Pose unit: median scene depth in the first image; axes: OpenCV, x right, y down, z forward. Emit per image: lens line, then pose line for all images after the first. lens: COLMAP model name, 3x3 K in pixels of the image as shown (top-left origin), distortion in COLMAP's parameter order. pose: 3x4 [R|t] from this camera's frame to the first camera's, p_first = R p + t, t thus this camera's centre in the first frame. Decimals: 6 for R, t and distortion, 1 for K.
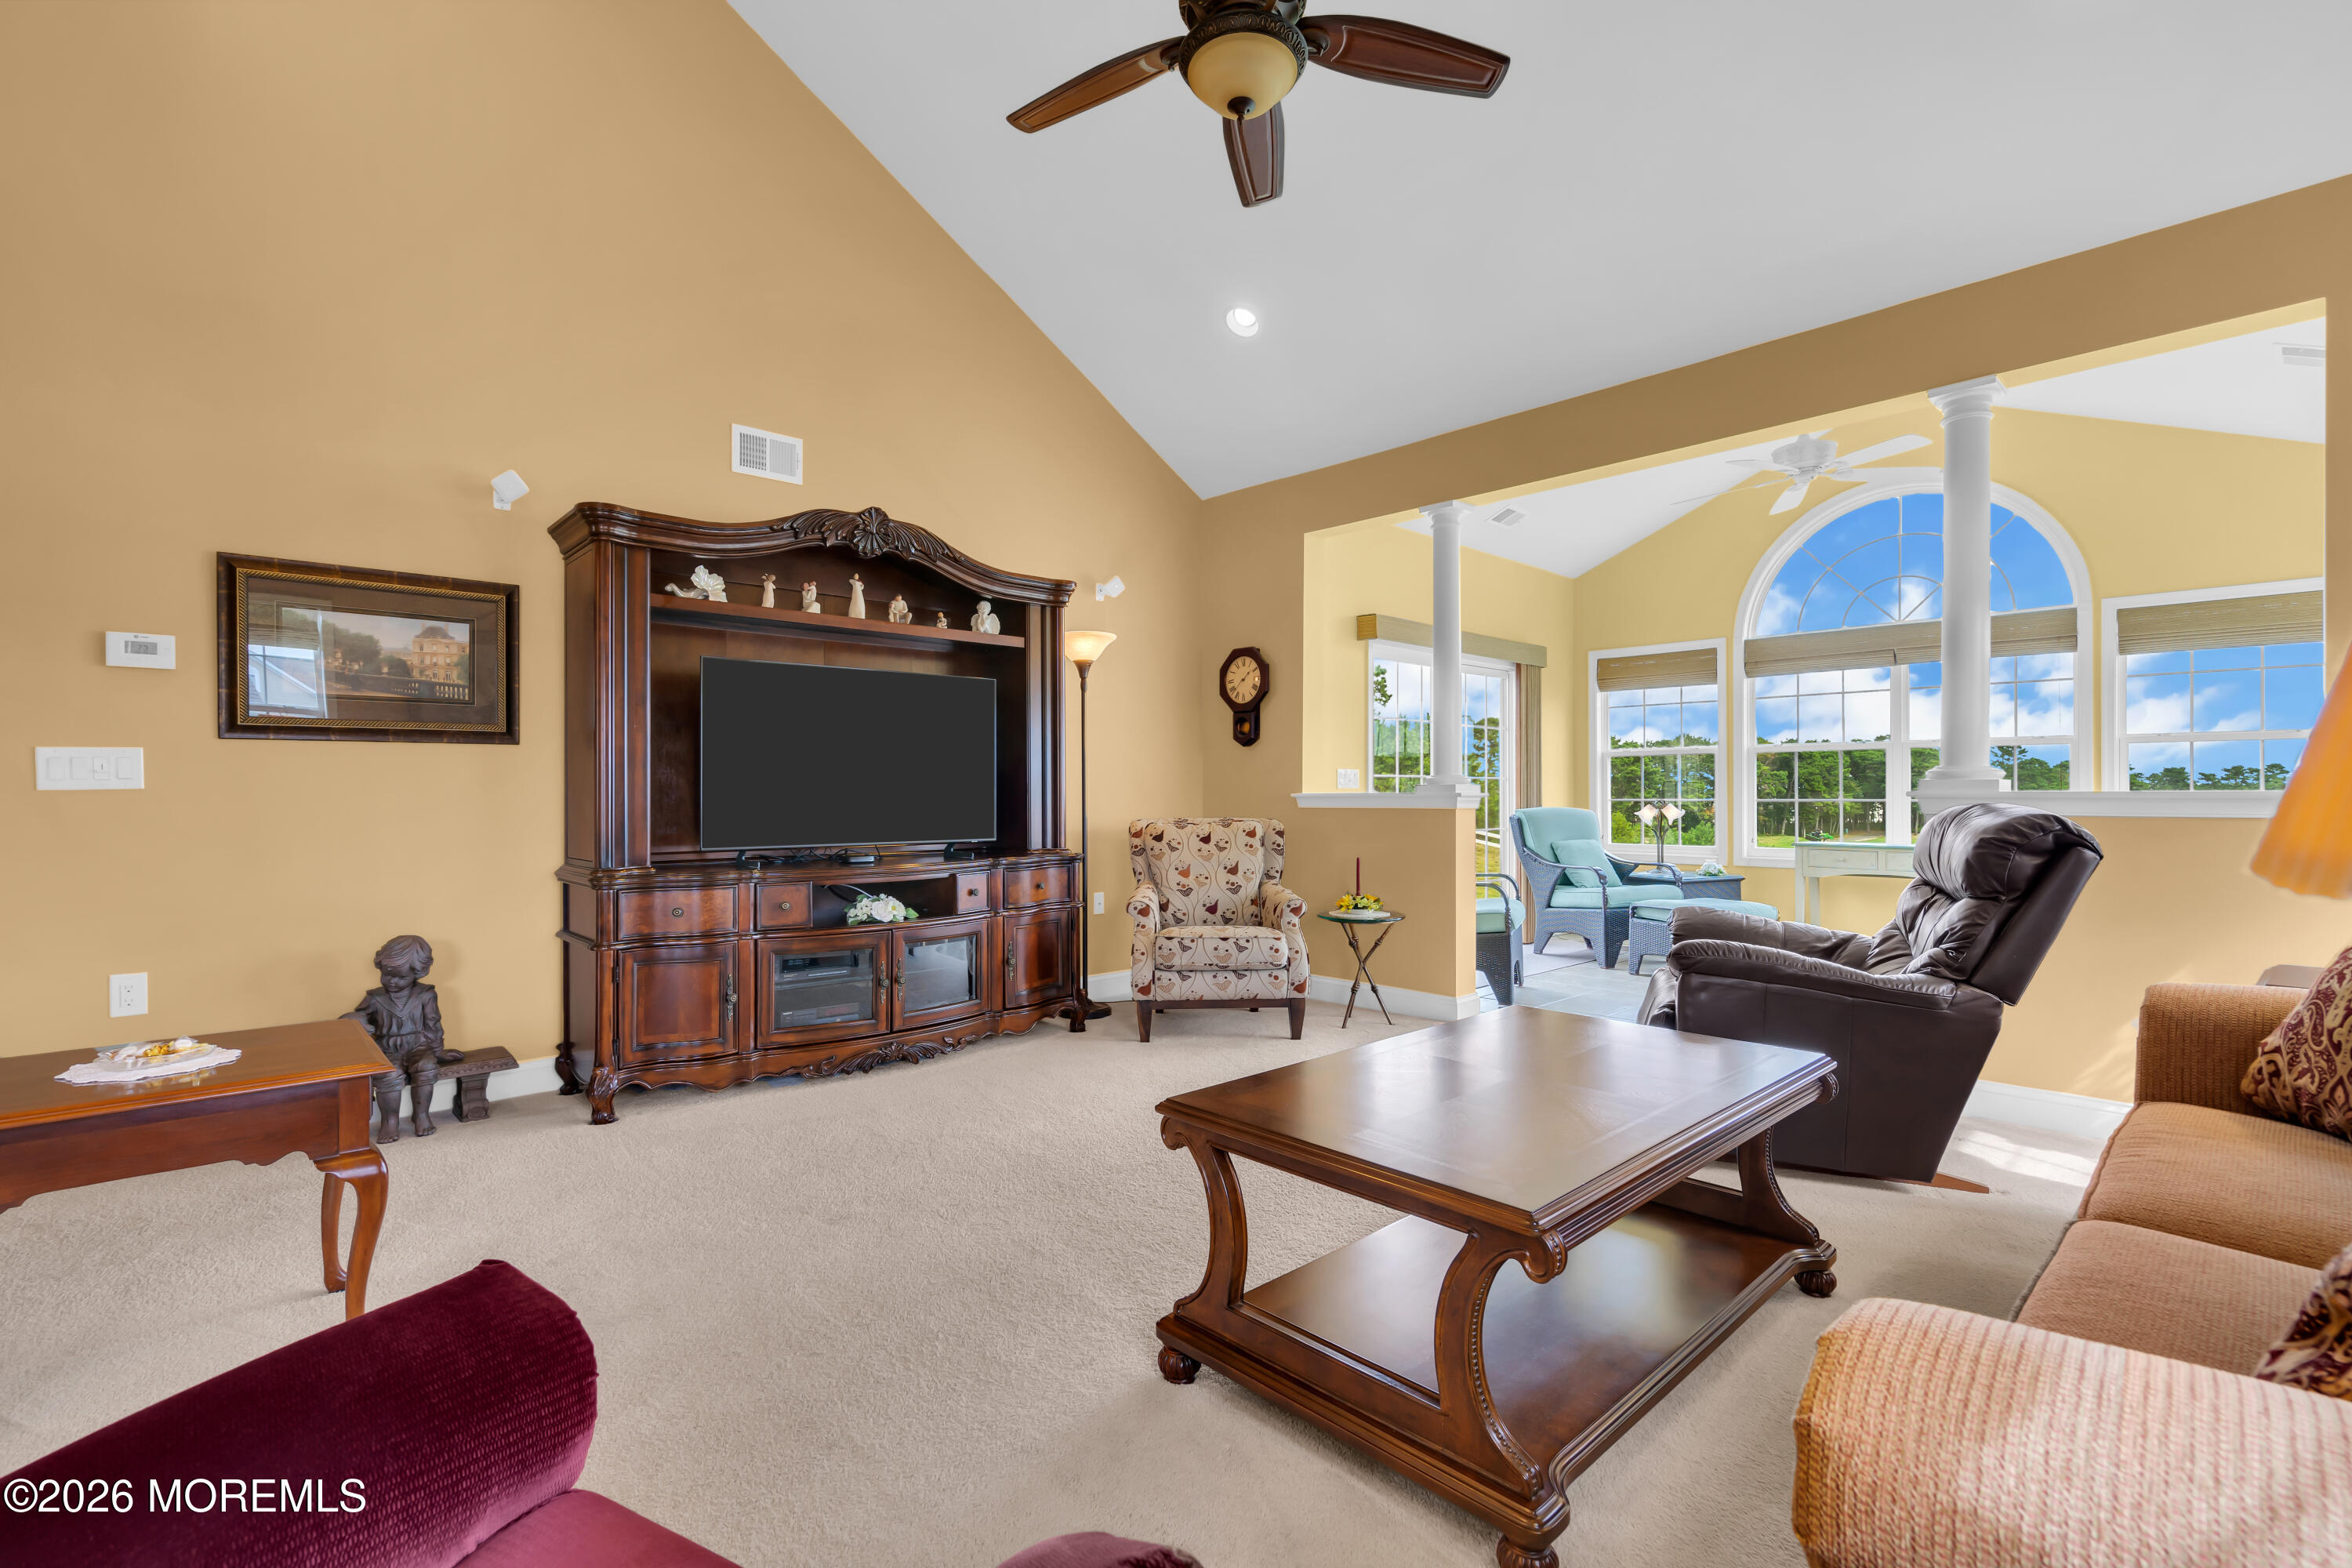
lens RADIAL K [[1064.1, 0, 1180.9], [0, 1064.1, 794.4], [0, 0, 1]] dist [0.000940, 0.004475]
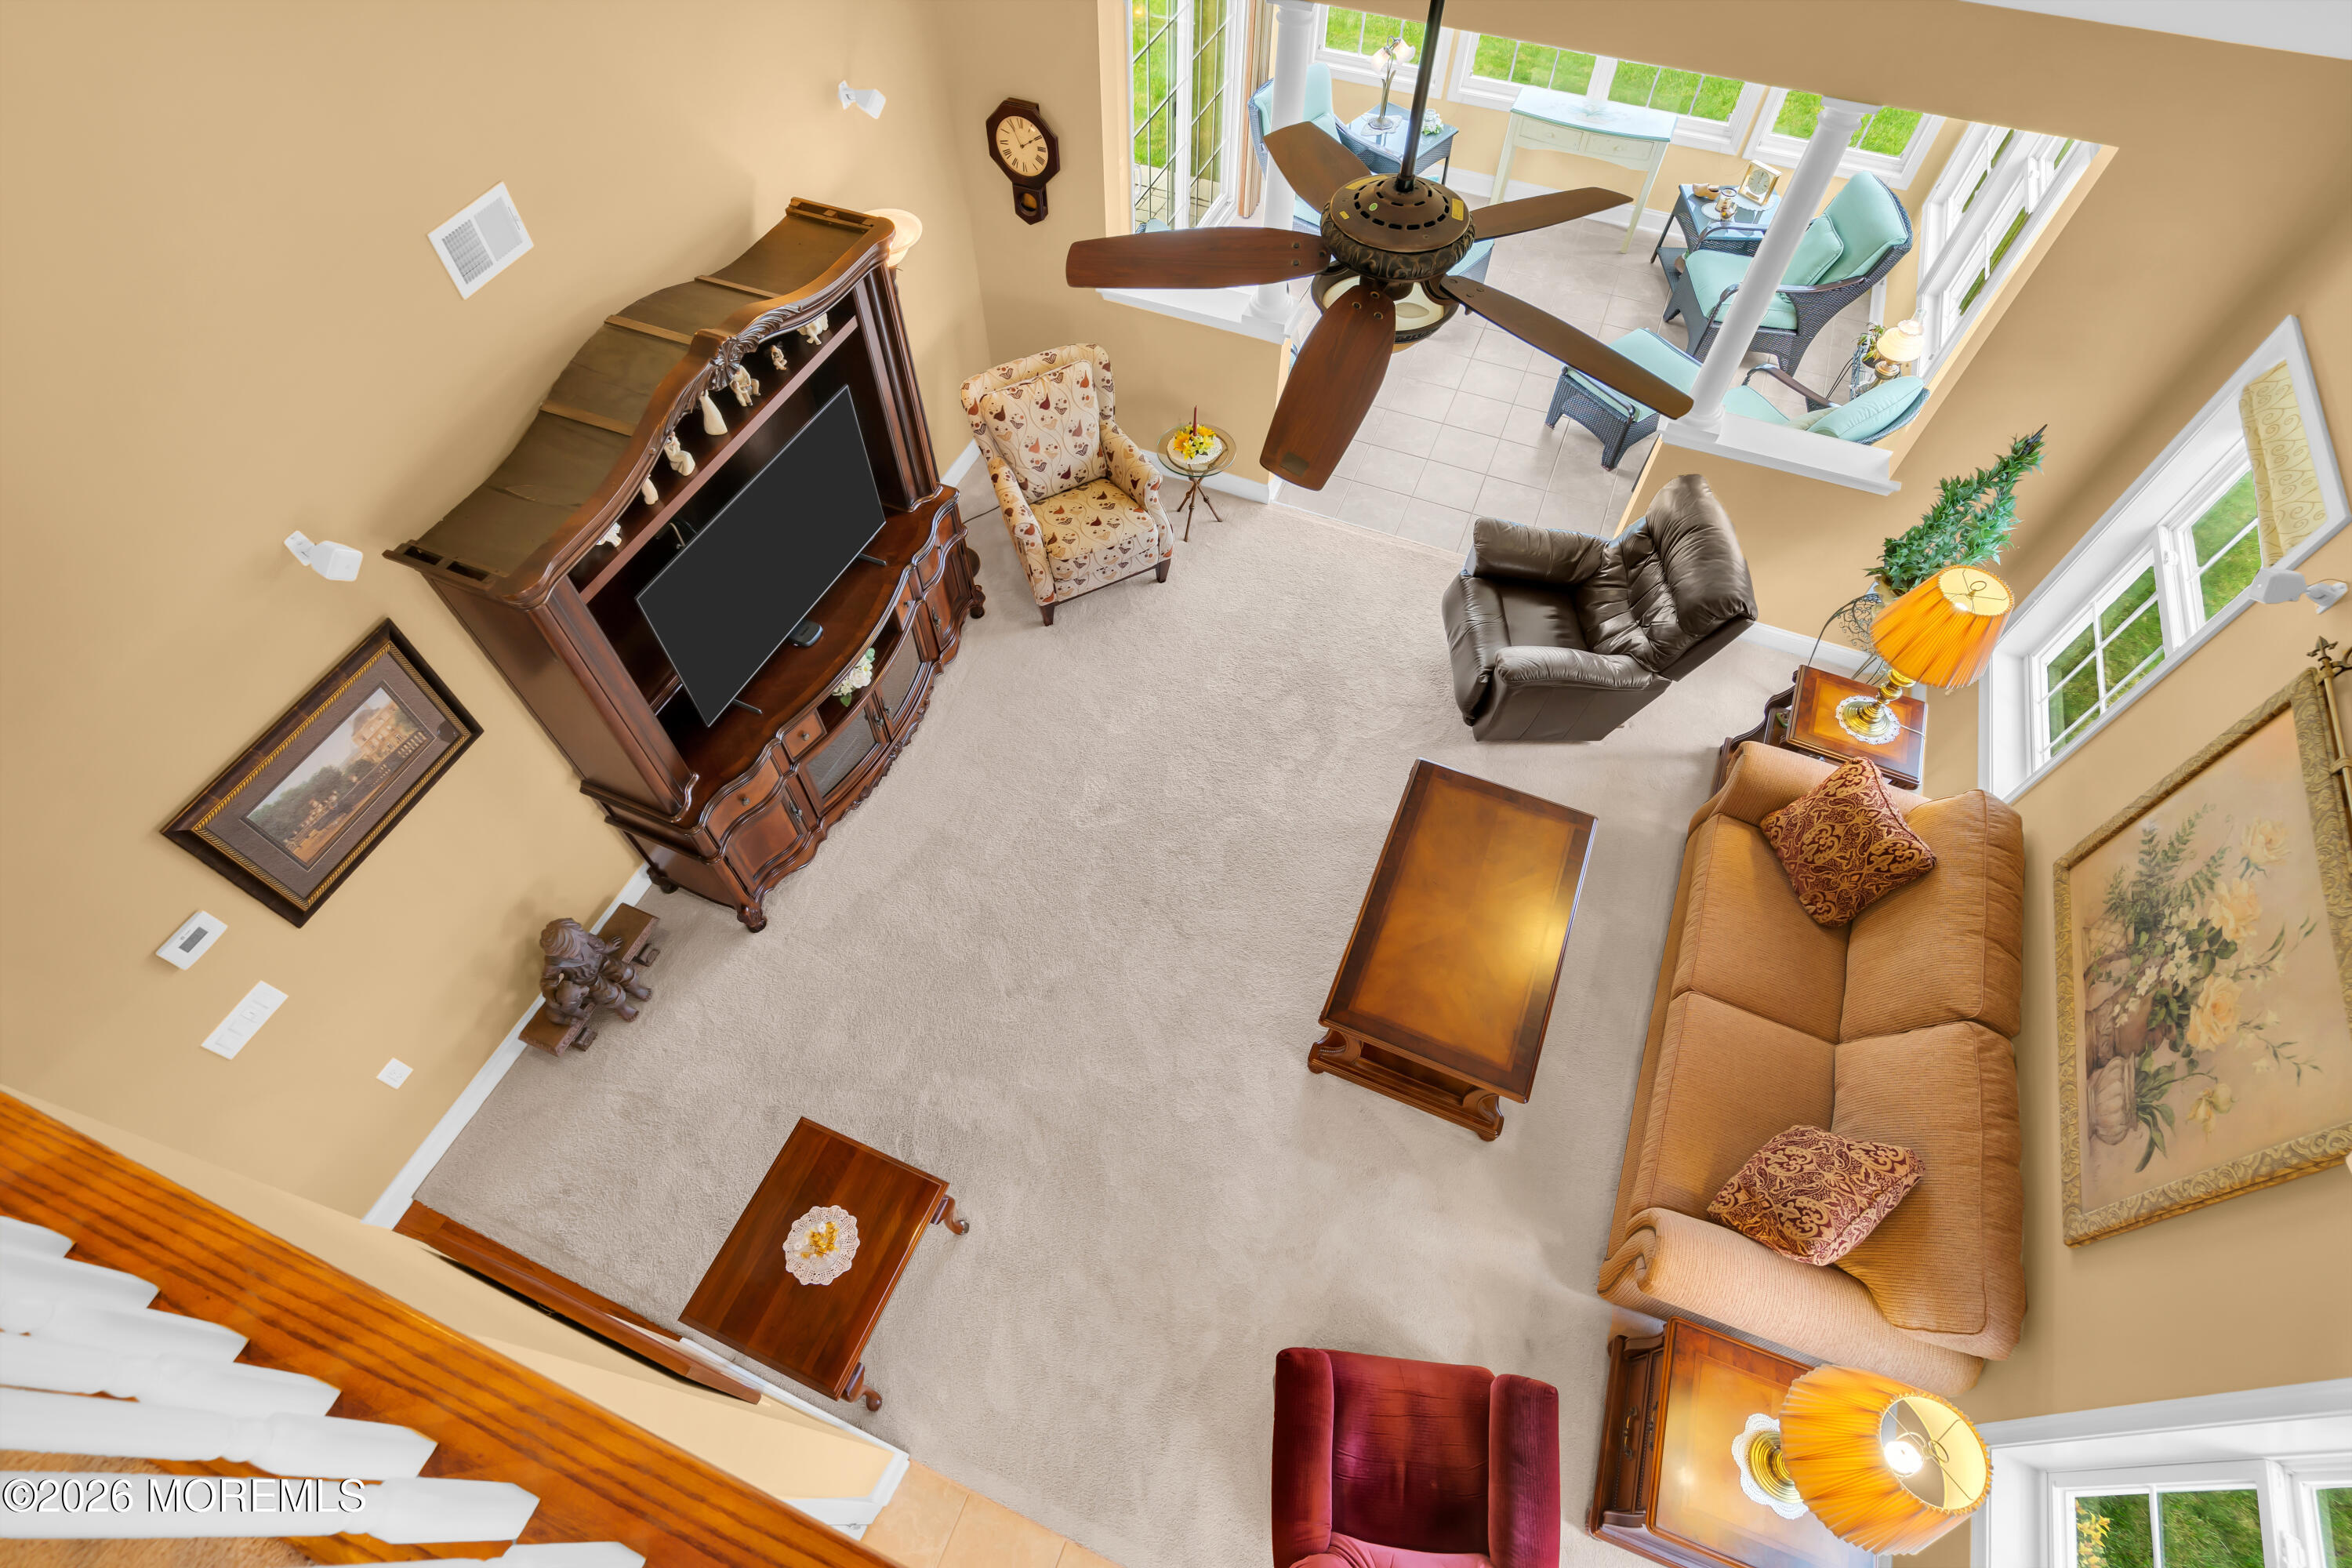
lens RADIAL K [[1114.1, 0, 1185.8], [0, 1114.1, 769.8], [0, 0, 1]] dist [0.009750, 0.003519]
pose [[0.912332, -0.328246, 0.244753, -0.198703], [-0.016355, 0.568068, 0.822819, -0.553609], [-0.409124, -0.754687, 0.512899, 0.135298]]
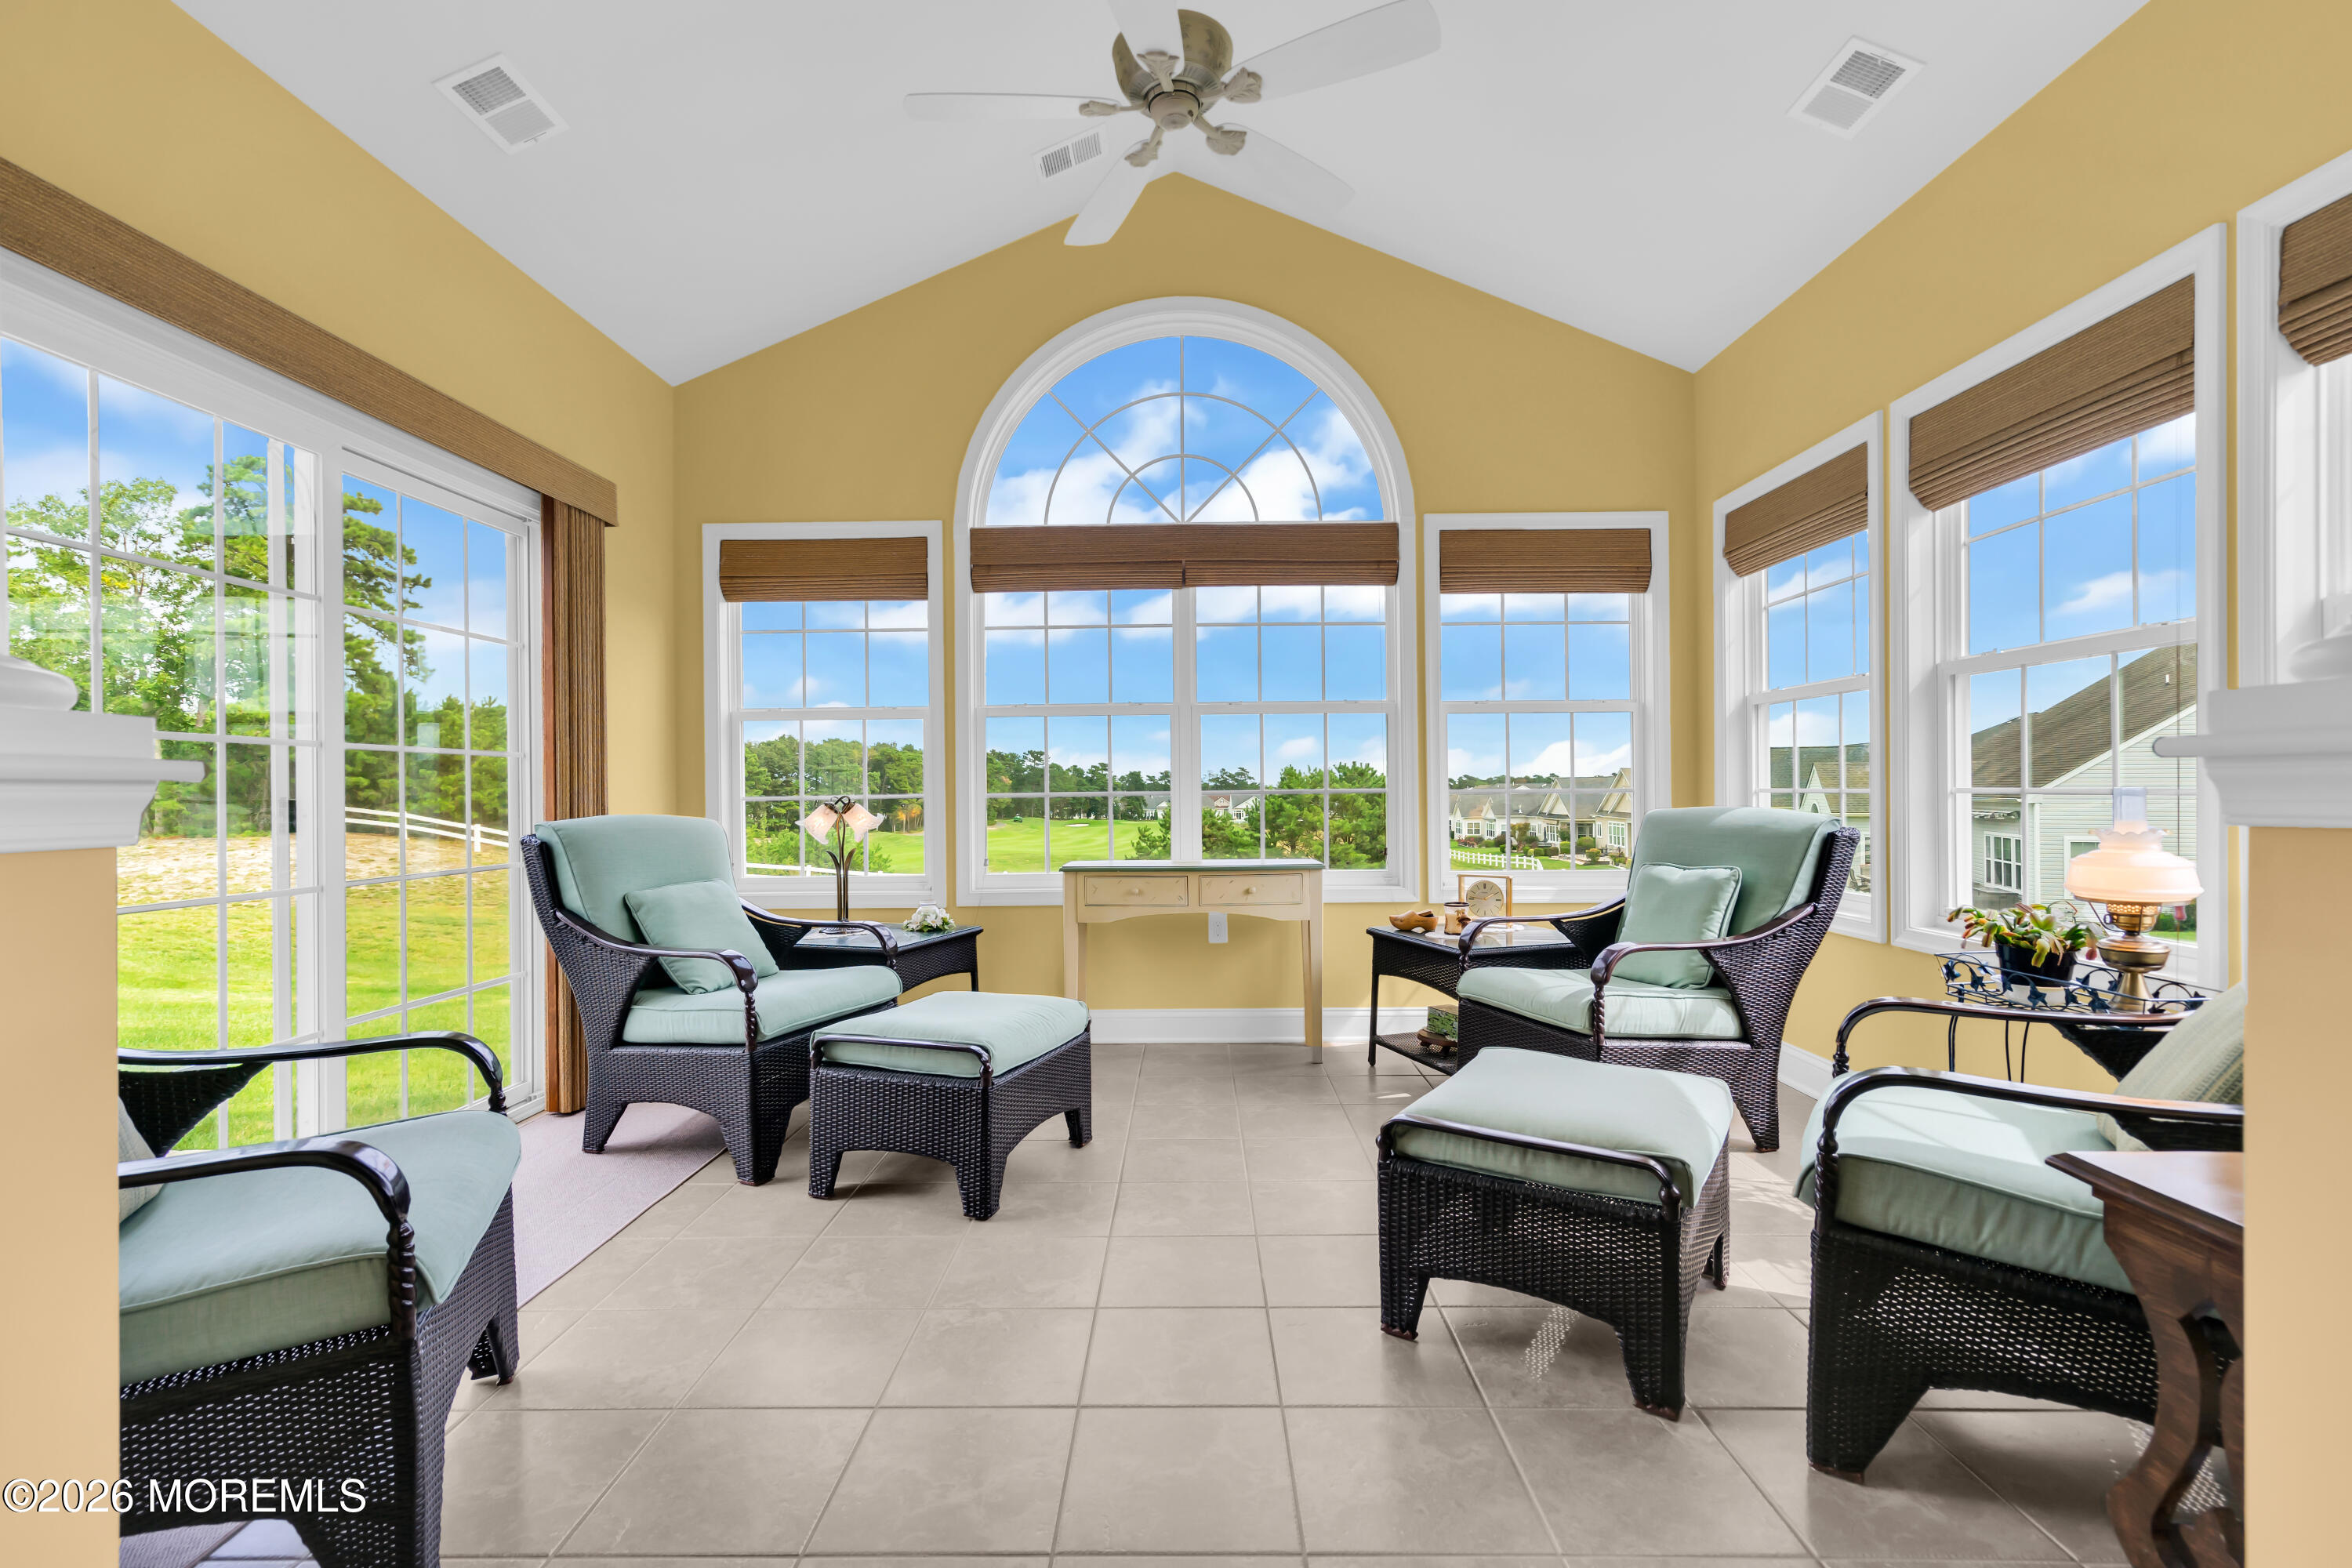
lens RADIAL K [[1064.1, 0, 1176.4], [0, 1064.1, 780.5], [0, 0, 1]] dist [0.000940, 0.004475]
pose [[0.703818, -0.000287, 0.710381, 0.237994], [0.008412, 0.999933, -0.007930, 0.003668], [-0.710331, 0.011557, 0.703773, 0.640141]]
